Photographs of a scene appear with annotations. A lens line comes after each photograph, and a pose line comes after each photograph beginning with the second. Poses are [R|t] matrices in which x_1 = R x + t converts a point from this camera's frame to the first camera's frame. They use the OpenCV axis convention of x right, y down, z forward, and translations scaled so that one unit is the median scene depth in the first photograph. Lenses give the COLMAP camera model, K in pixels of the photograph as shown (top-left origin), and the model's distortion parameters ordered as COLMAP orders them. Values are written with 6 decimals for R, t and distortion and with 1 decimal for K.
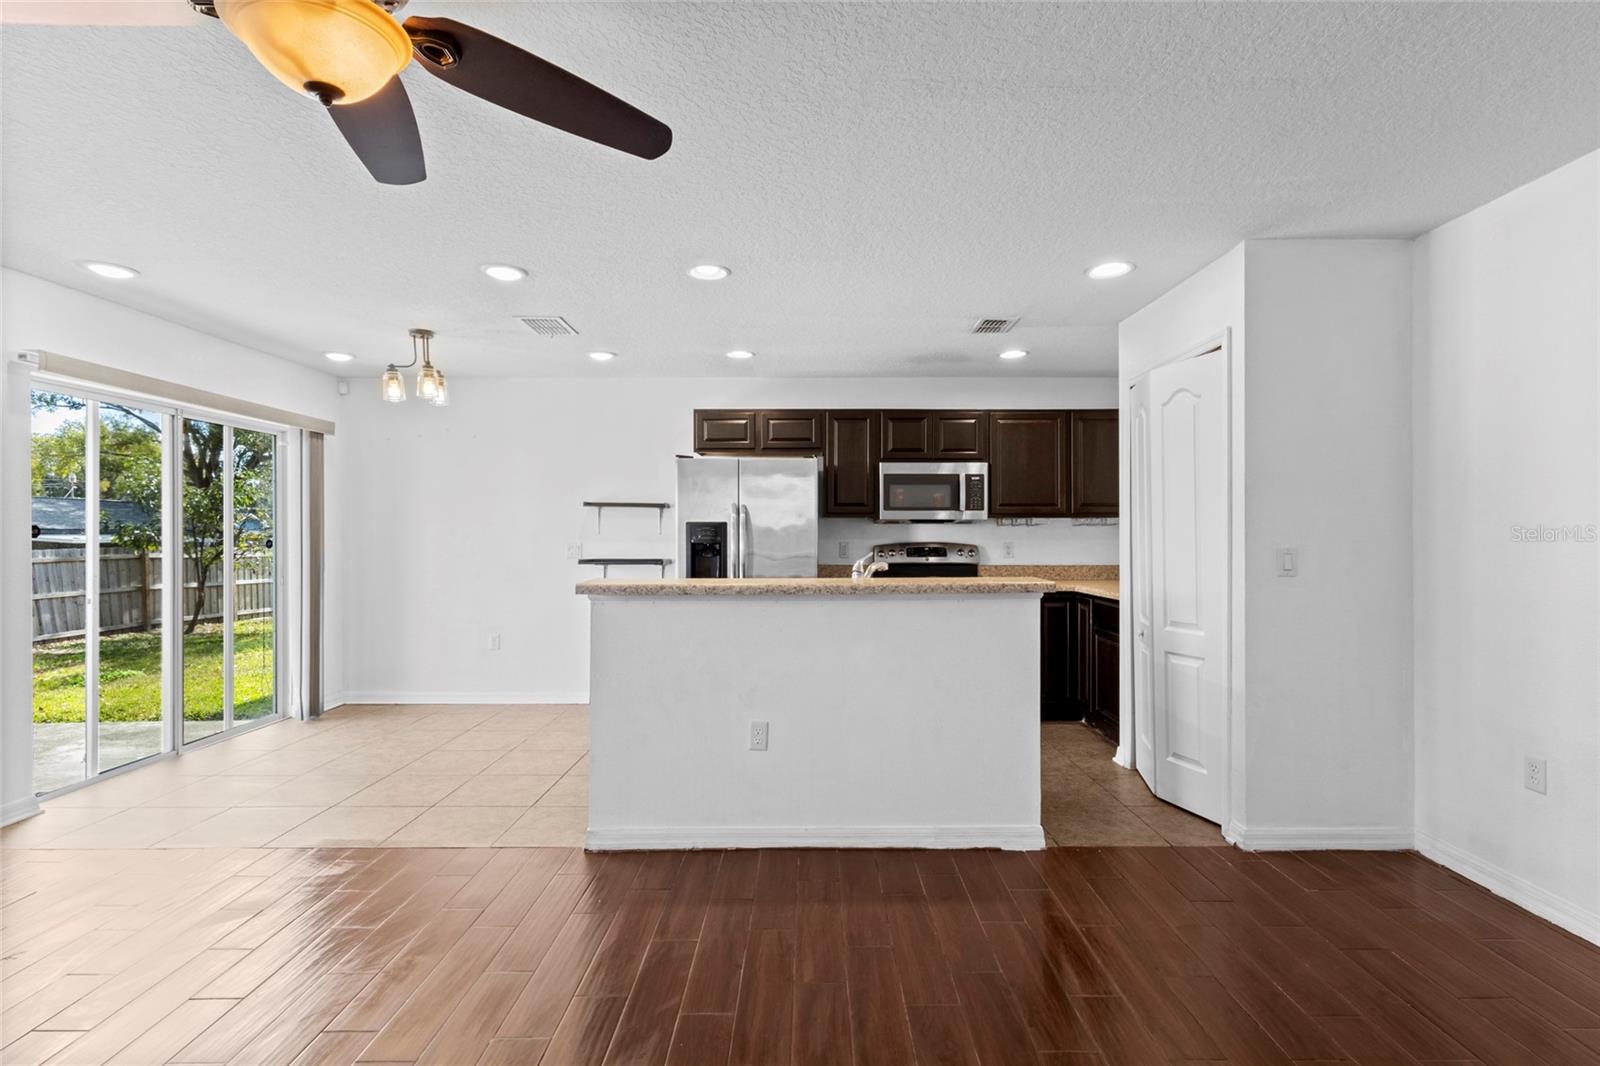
lens RADIAL K [[758.3, 0, 804.1], [0, 758.3, 529.3], [0, 0, 1]] dist [0.021632, 0.000363]
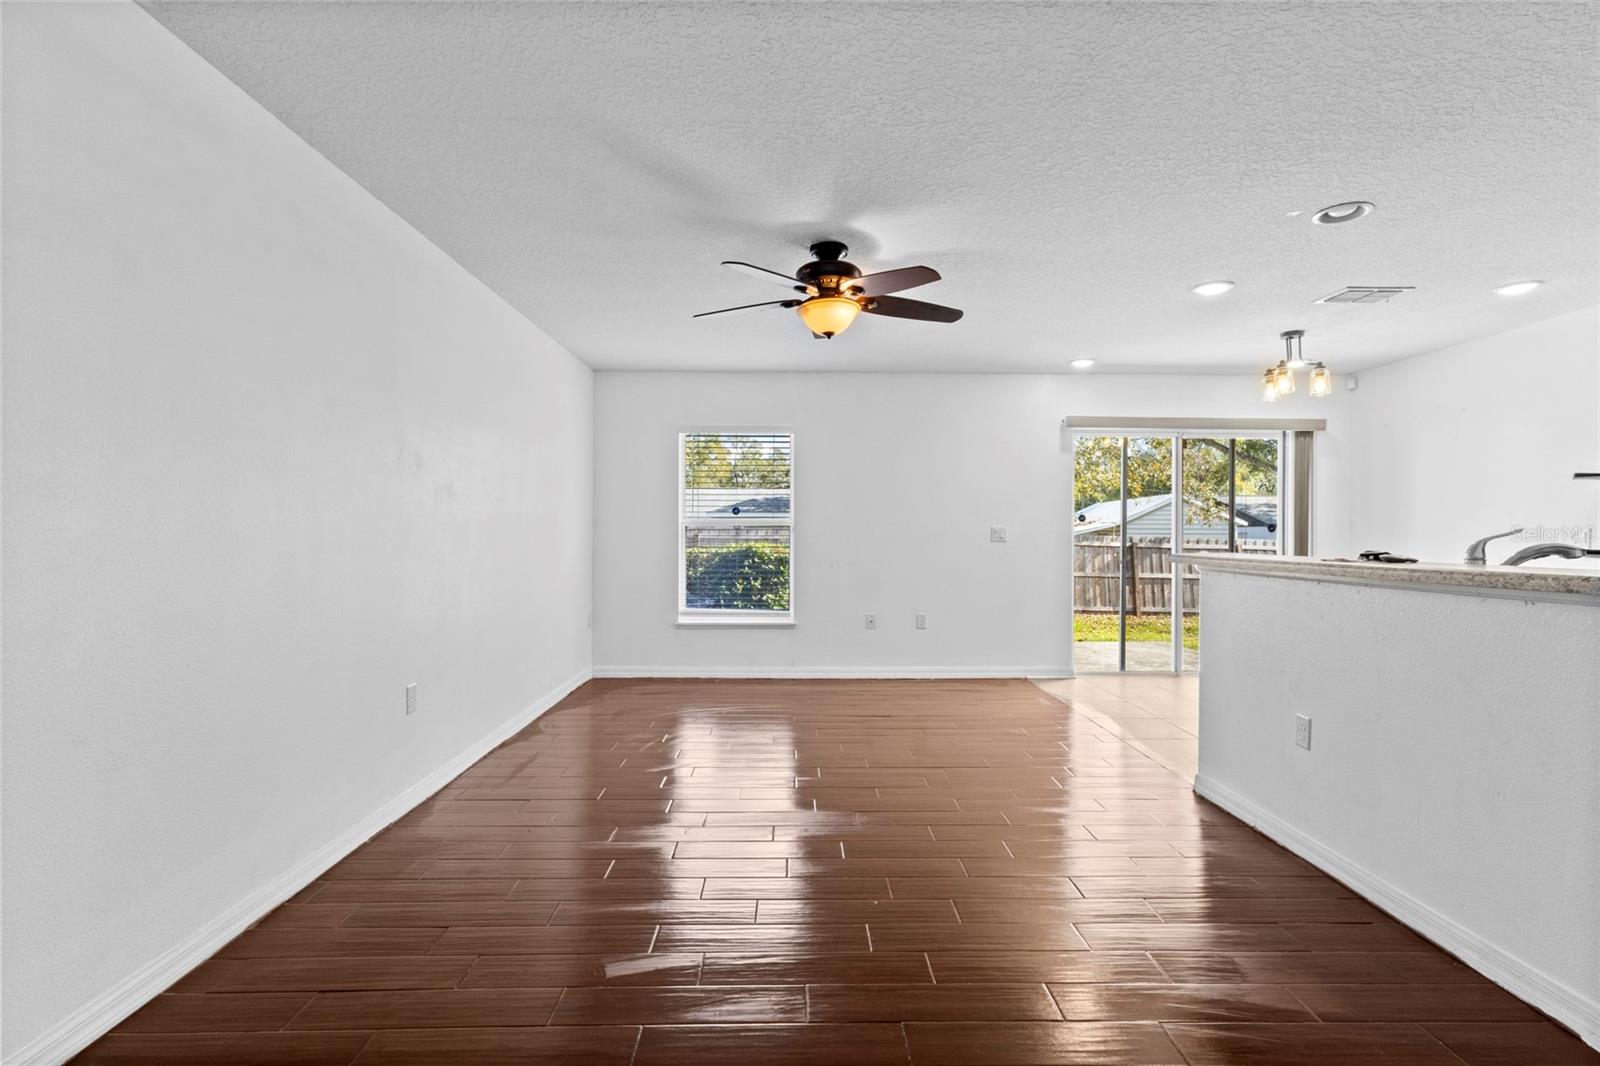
lens RADIAL K [[758.3, 0, 804.1], [0, 758.3, 529.3], [0, 0, 1]] dist [0.021632, 0.000363]
pose [[0.022691, -0.000411, -0.999742, 0.534644], [0.000685, 1.000000, -0.000395, 0.021311], [0.999742, -0.000676, 0.022691, 0.253713]]
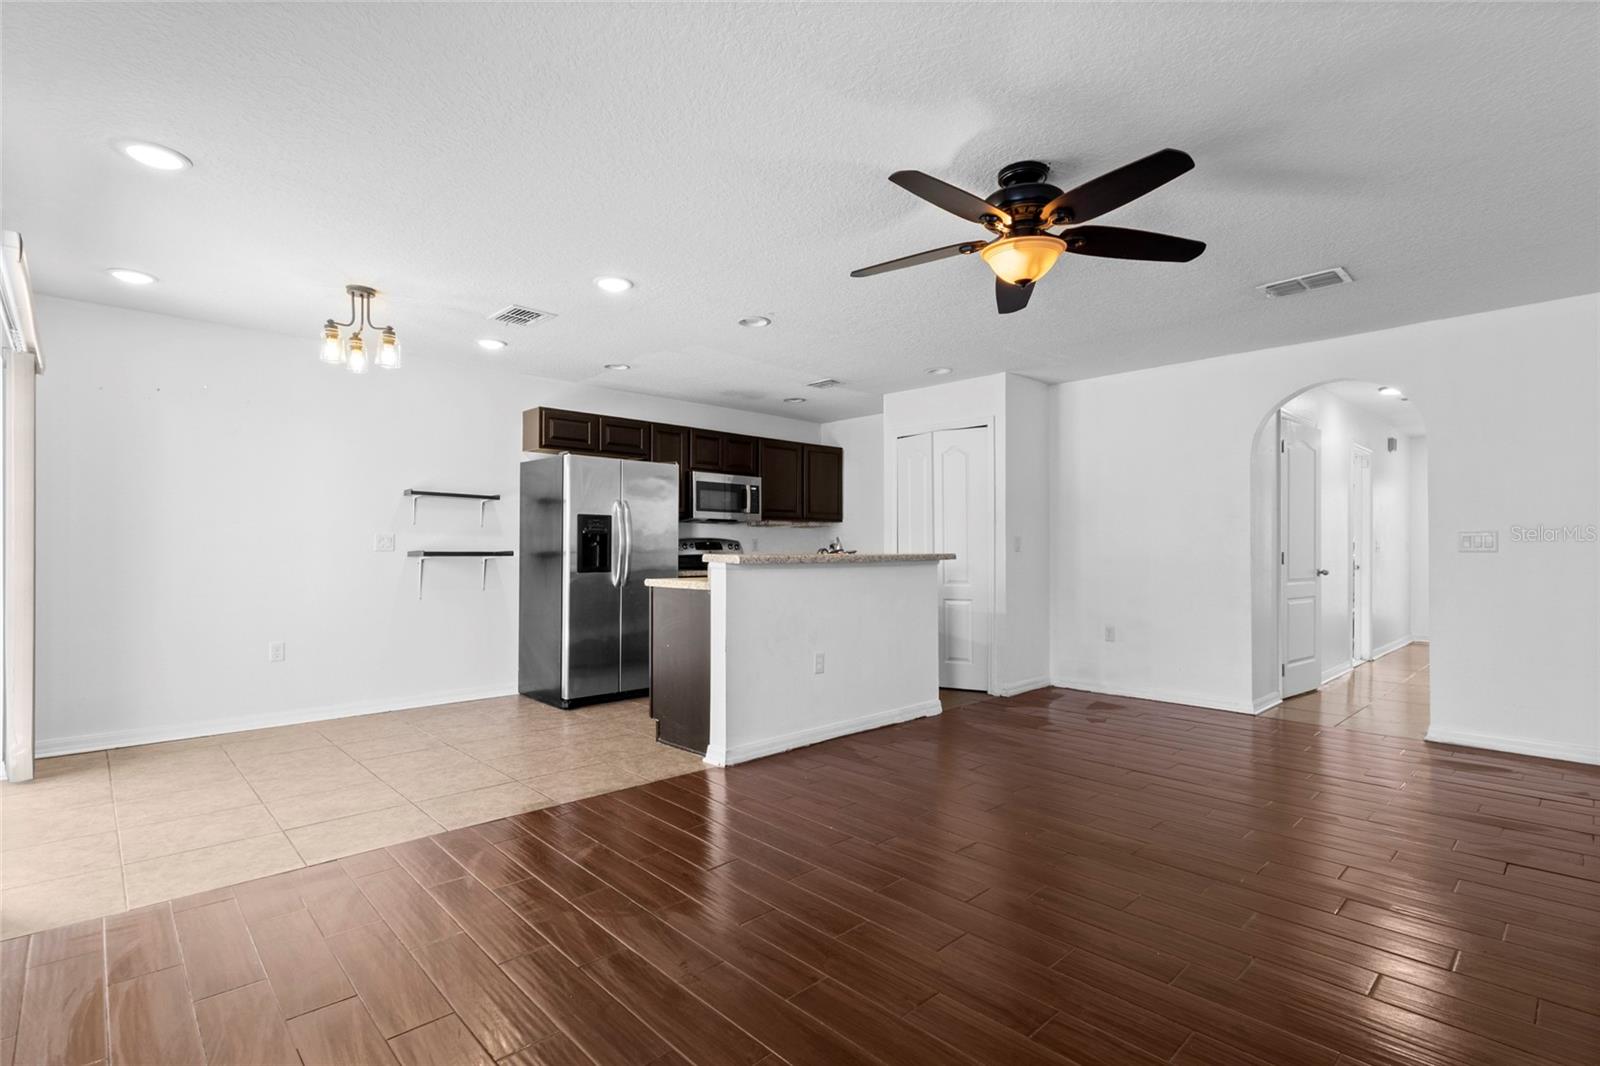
lens RADIAL K [[765.4, 0, 805.8], [0, 765.4, 543.7], [0, 0, 1]] dist [0.028720, 0.000054]
pose [[0.718868, 0.007475, 0.695107, -0.695106], [-0.008324, 0.999963, -0.002145, 0.032457], [-0.695097, -0.004244, 0.718904, -0.008389]]
